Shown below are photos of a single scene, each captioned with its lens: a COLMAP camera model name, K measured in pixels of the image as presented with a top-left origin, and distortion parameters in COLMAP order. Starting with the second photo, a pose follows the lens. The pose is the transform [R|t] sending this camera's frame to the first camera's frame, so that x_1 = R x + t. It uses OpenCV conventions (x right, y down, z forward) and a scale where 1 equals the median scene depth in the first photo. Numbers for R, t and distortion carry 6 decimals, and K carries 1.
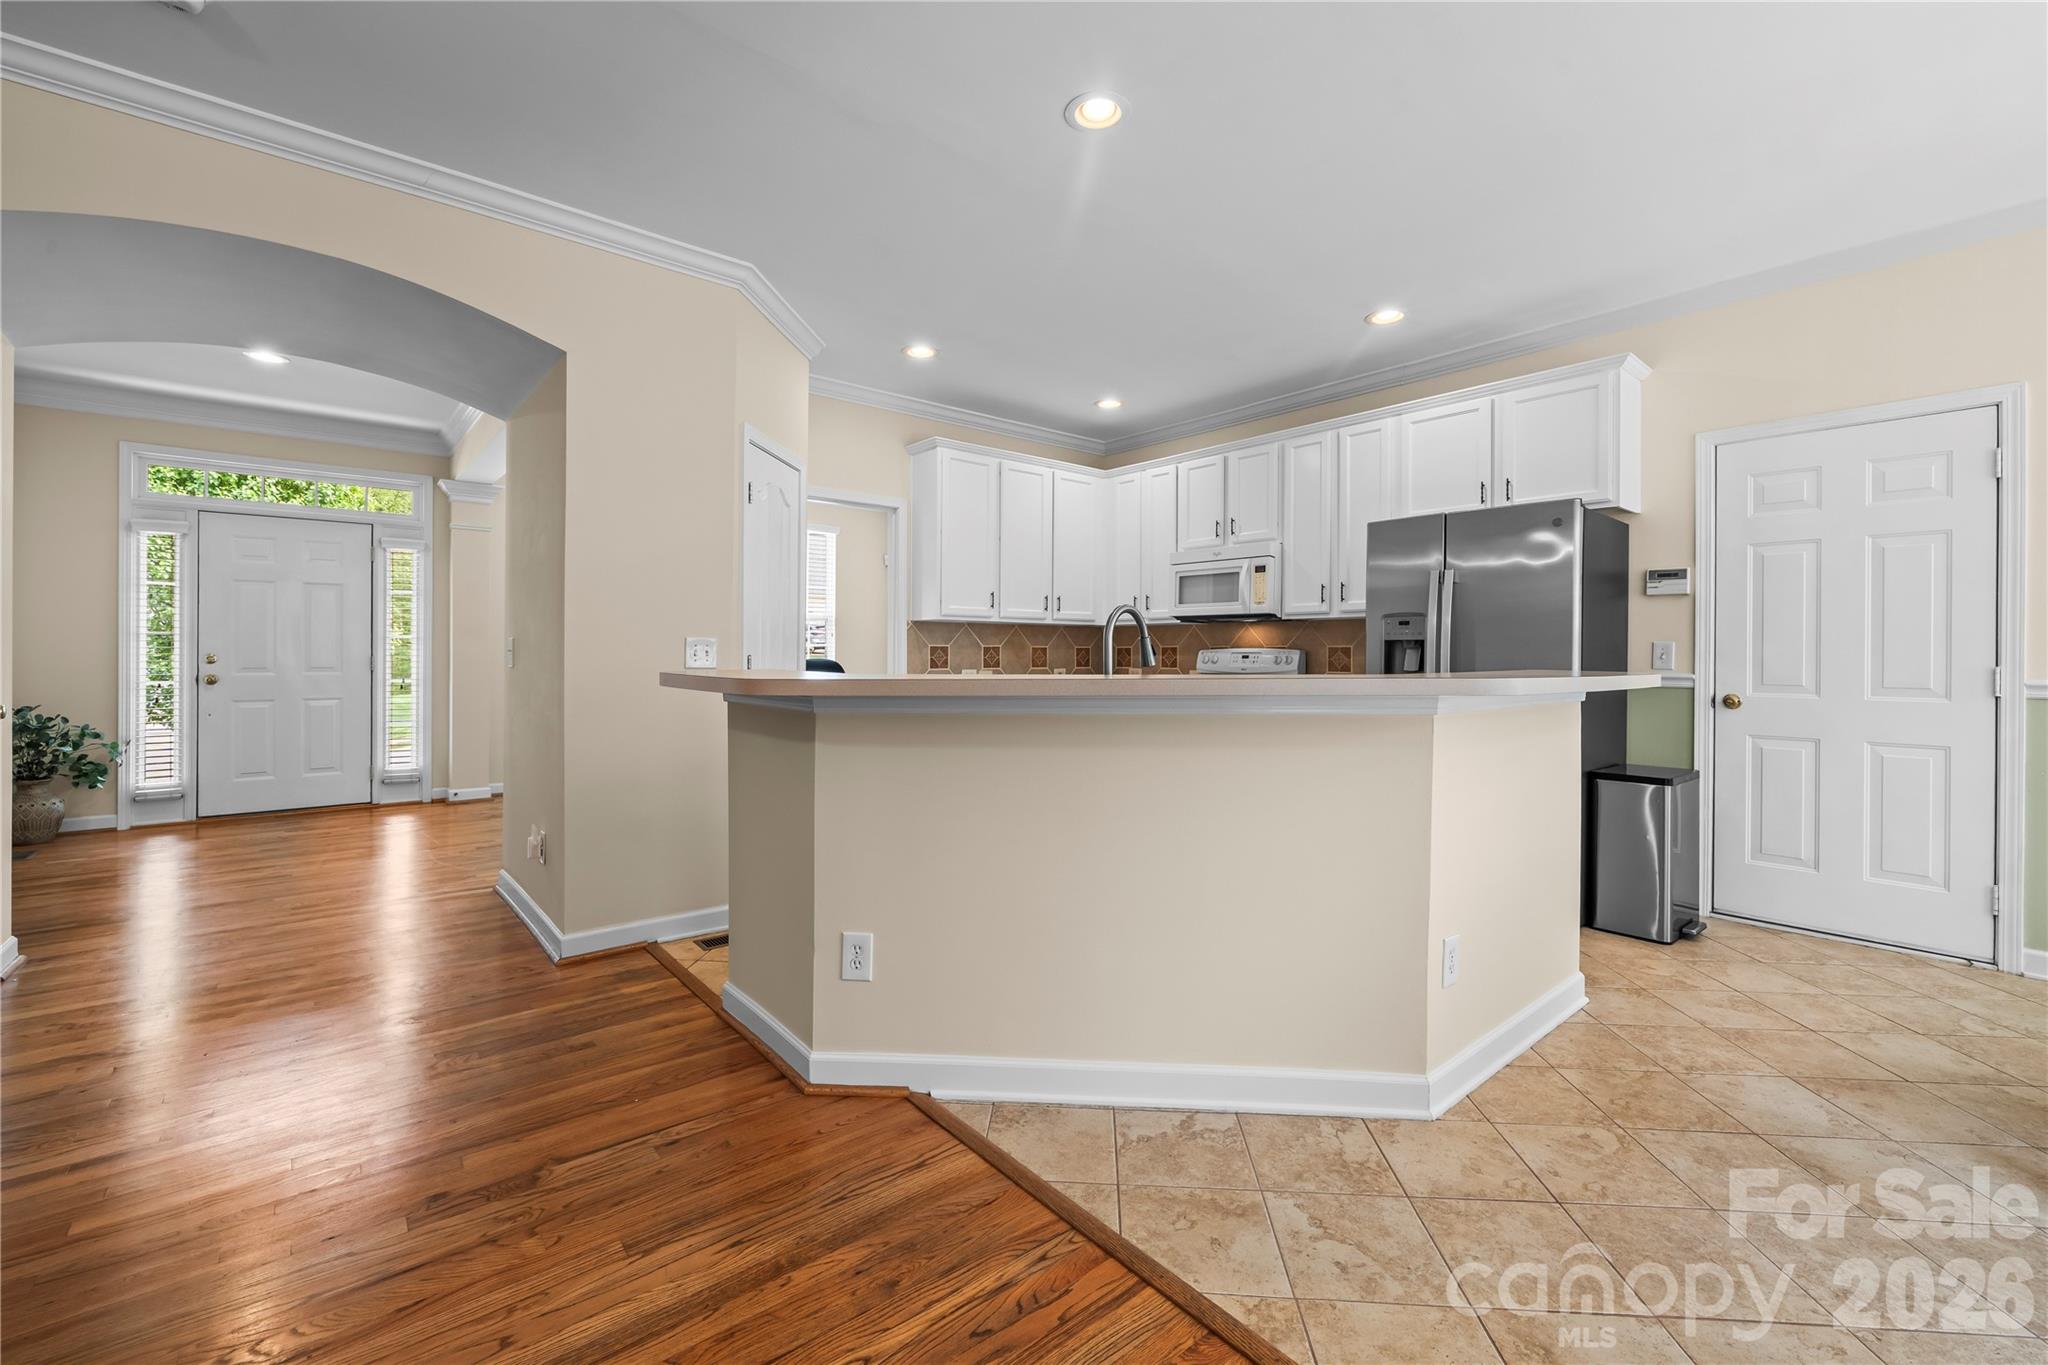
lens RADIAL K [[845.0, 0, 1019.0], [0, 845.0, 651.0], [0, 0, 1]] dist [-0.000579, 0.000131]
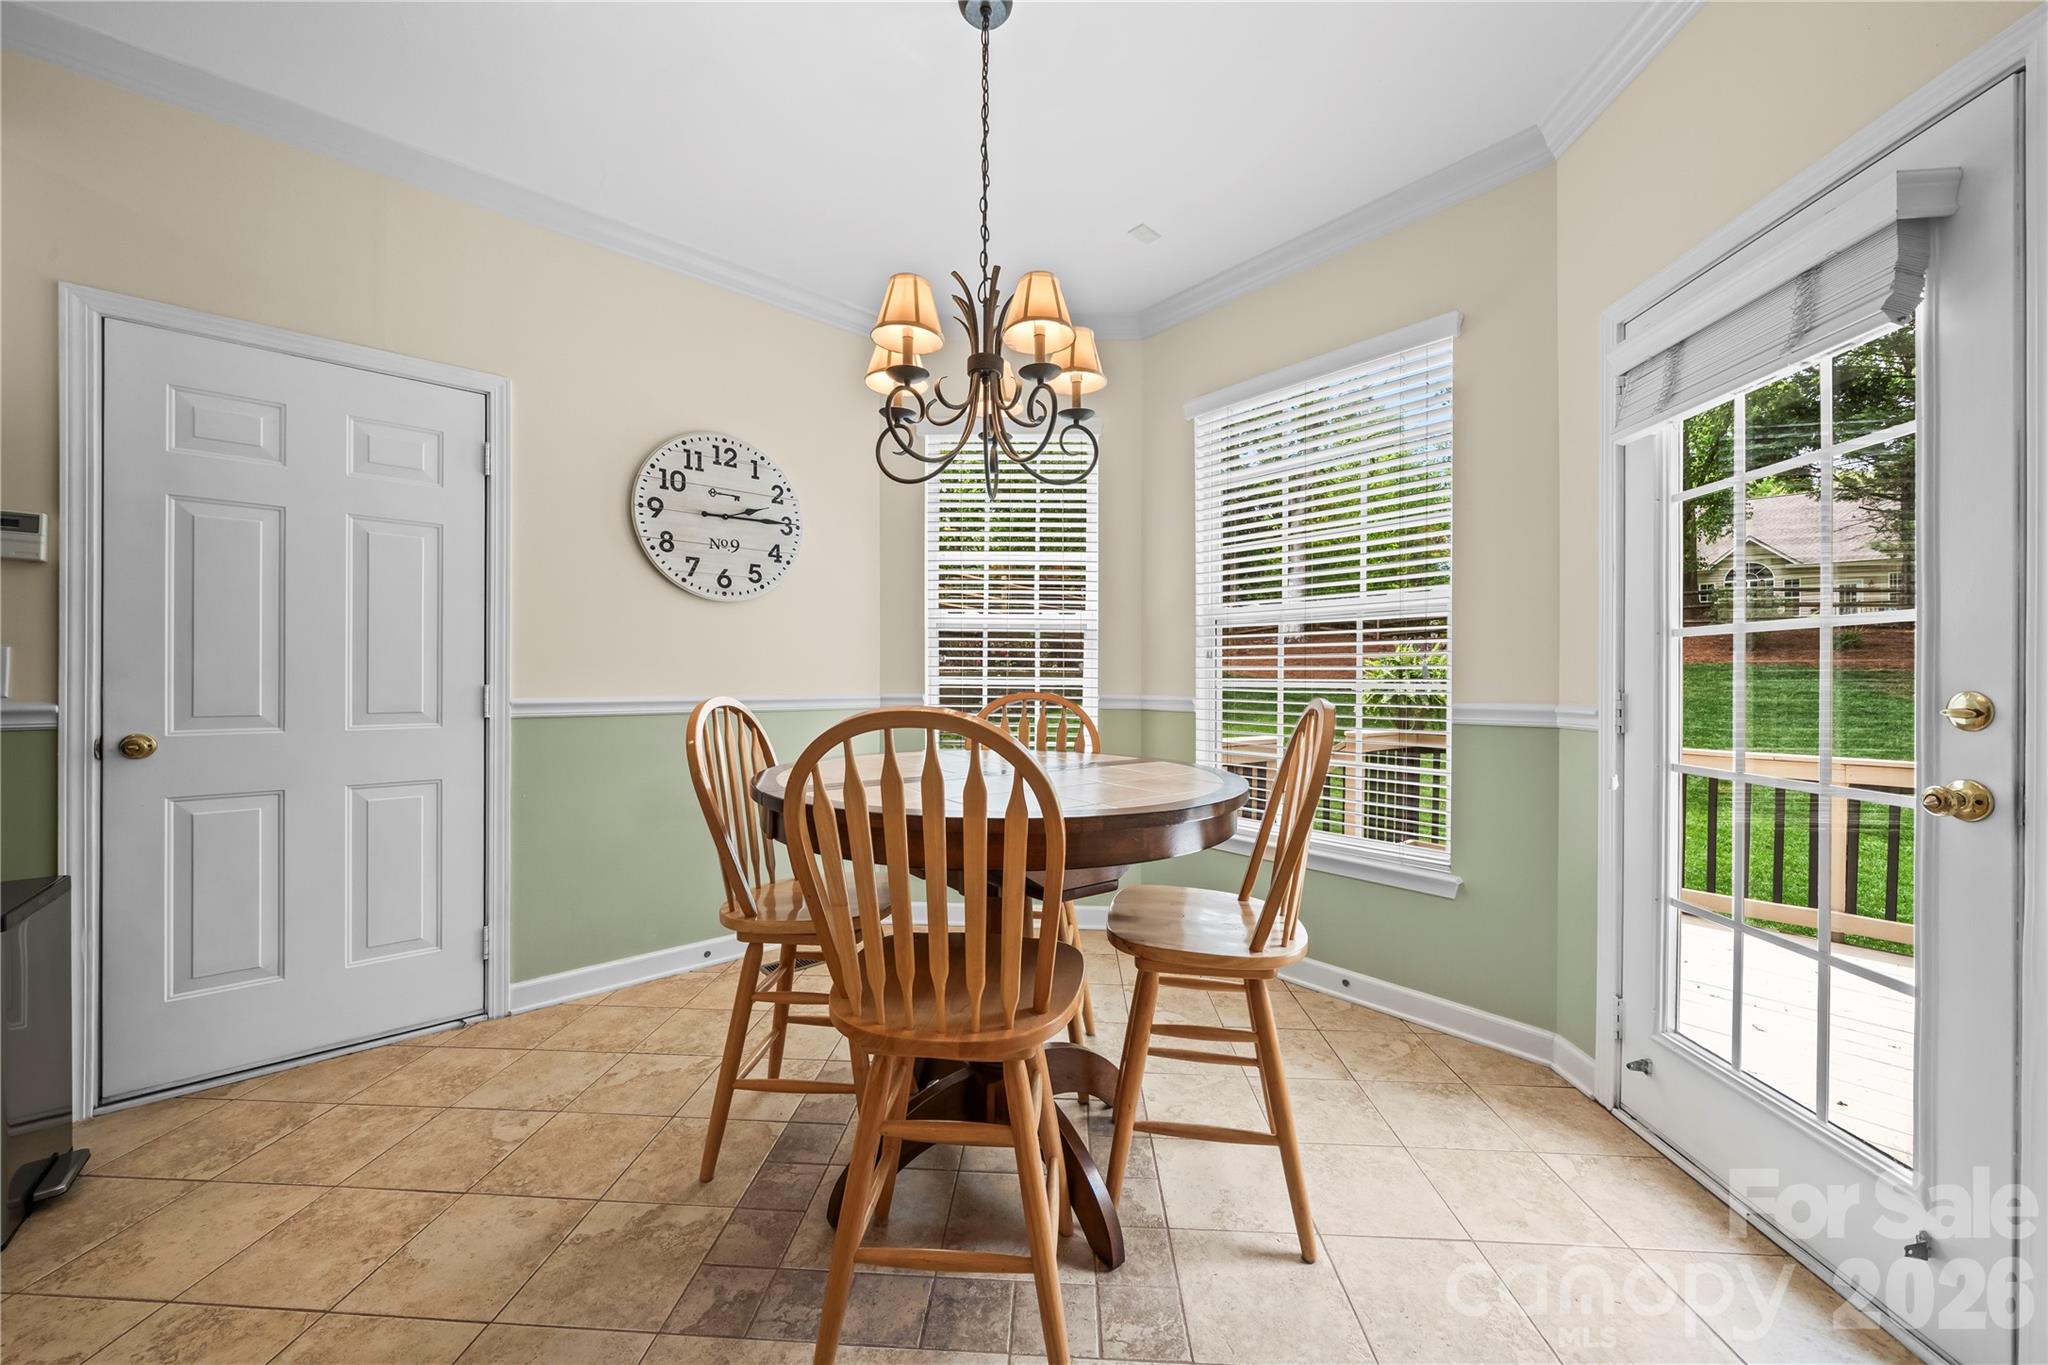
lens RADIAL K [[740.6, 0, 1024.0], [0, 740.6, 682.5], [0, 0, 1]] dist [-0.001567, -0.000073]
pose [[-0.025676, -0.008989, 0.999630, 0.311655], [-0.004970, 0.999948, 0.008864, 0.005416], [-0.999658, -0.004740, -0.025719, 0.394979]]
